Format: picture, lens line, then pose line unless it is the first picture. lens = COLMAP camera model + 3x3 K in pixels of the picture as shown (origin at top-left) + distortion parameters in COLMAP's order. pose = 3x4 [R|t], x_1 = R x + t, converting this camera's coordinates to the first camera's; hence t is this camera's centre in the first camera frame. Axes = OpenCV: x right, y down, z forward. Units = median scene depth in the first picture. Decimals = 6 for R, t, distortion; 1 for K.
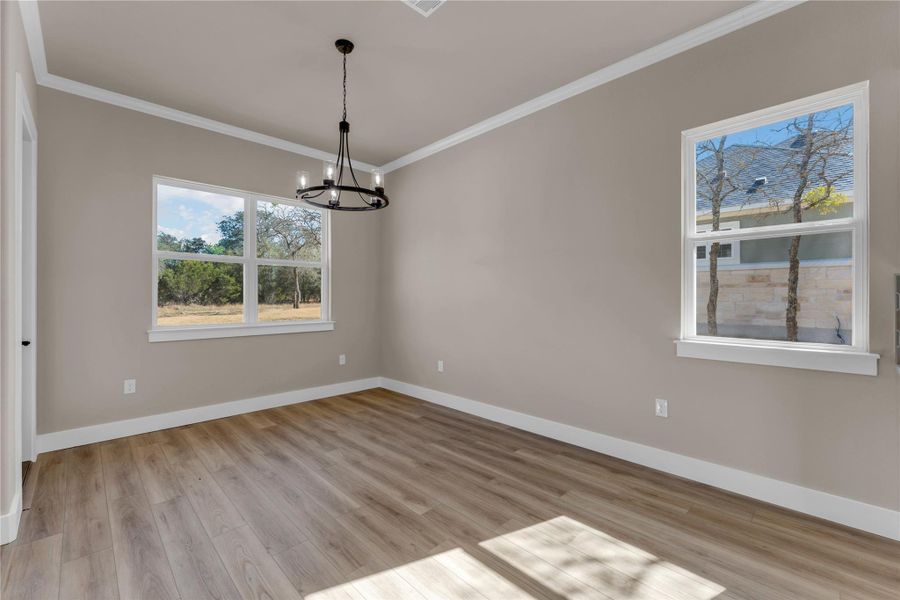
lens RADIAL K [[379.4, 0, 445.9], [0, 379.4, 300.9], [0, 0, 1]] dist [-0.000074, 0.000070]
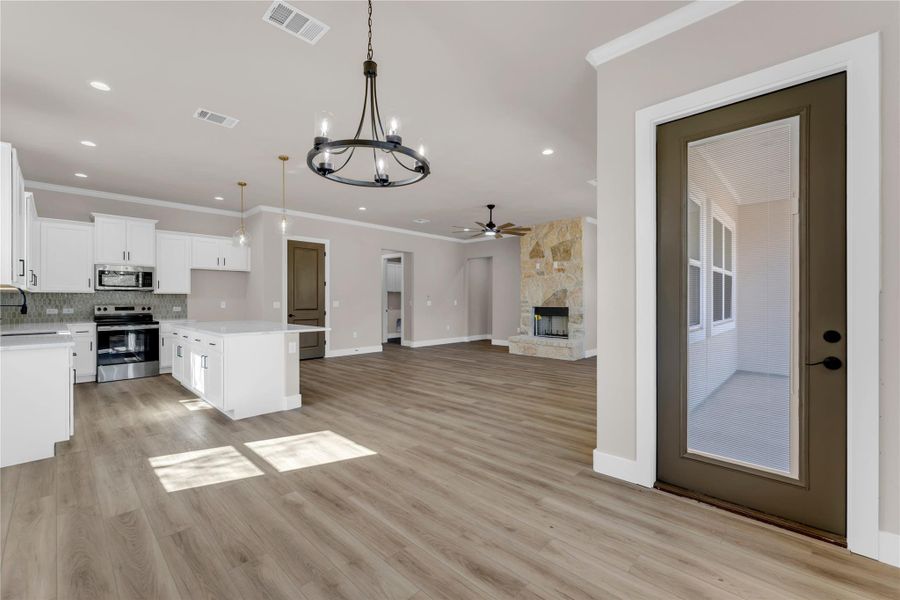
lens RADIAL K [[379.4, 0, 445.9], [0, 379.4, 300.9], [0, 0, 1]] dist [-0.000074, 0.000070]
pose [[-0.999584, 0.000132, -0.028839, -0.435992], [-0.000141, 0.999955, 0.009454, -0.015120], [0.028839, 0.009455, -0.999539, 1.925687]]
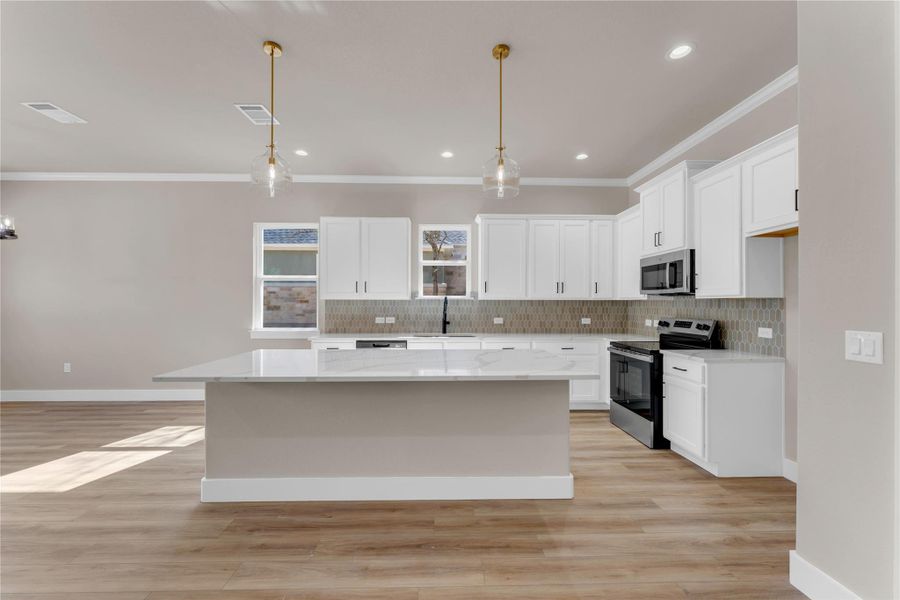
lens RADIAL K [[360.3, 0, 448.1], [0, 360.3, 302.5], [0, 0, 1]] dist [-0.000411, -0.000482]
pose [[0.679358, 0.001604, 0.733806, -0.056685], [0.004710, 0.999967, -0.006547, -0.023165], [-0.733792, 0.007905, 0.679328, -1.092966]]
